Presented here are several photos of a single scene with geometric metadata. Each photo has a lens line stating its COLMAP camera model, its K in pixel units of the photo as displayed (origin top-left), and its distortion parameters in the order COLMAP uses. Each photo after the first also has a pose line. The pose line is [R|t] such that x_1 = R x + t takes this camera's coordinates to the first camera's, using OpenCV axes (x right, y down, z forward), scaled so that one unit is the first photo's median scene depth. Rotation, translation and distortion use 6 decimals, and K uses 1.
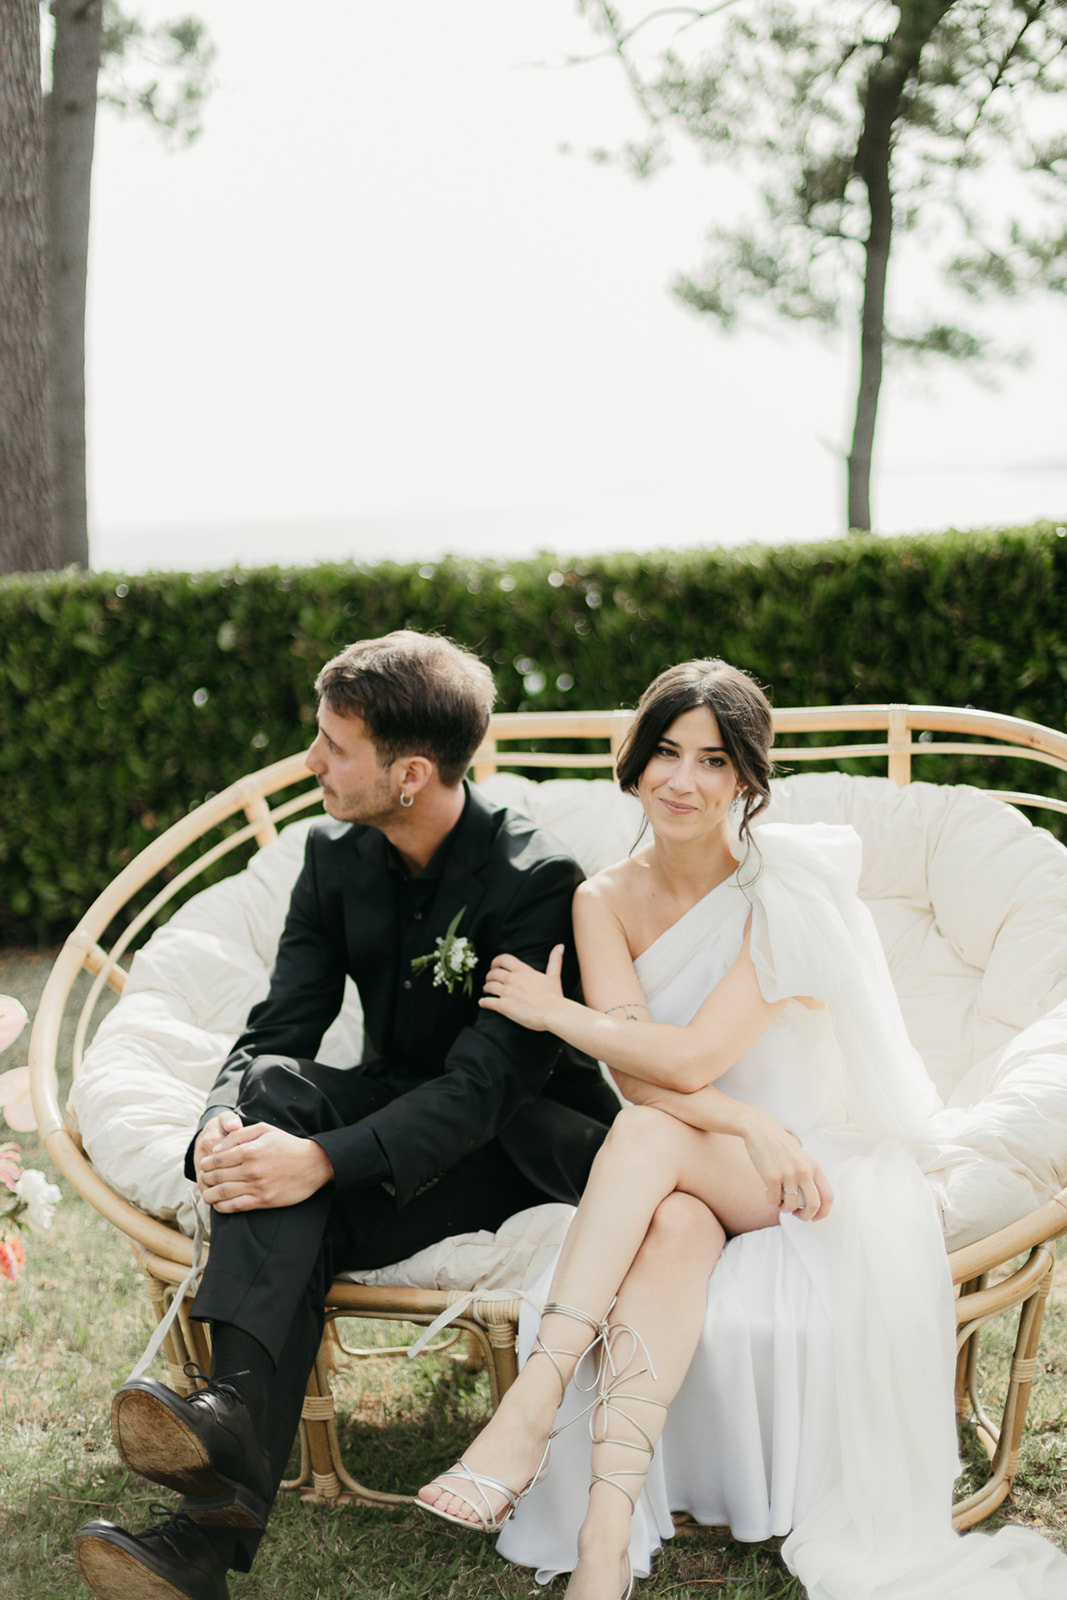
lens RADIAL K [[2327.6, 0, 533.5], [0, 2327.6, 800.0], [0, 0, 1]] dist [0.004292, -0.108890]
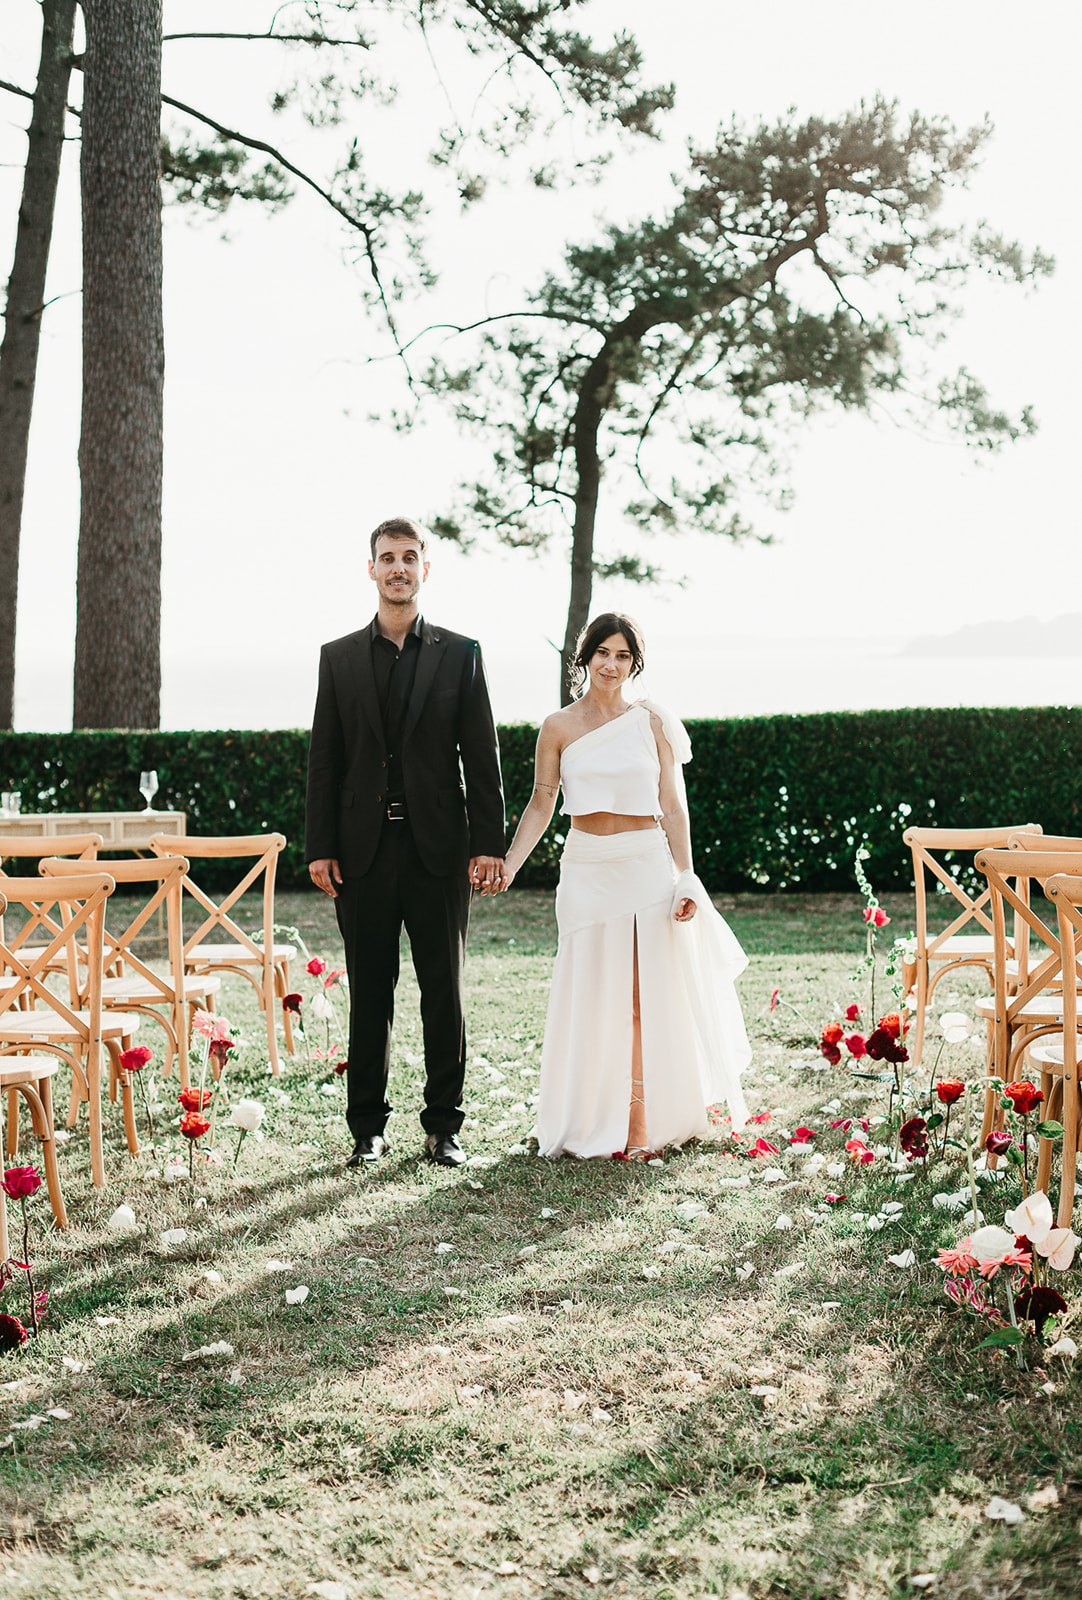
lens RADIAL K [[2327.3, 0, 541.5], [0, 2327.3, 752.9], [0, 0, 1]] dist [0.009605, -0.086068]
pose [[0.985852, 0.023418, 0.165973, -0.103672], [-0.008212, 0.995751, -0.091716, 0.036644], [-0.167416, 0.089055, 0.981856, -0.336290]]
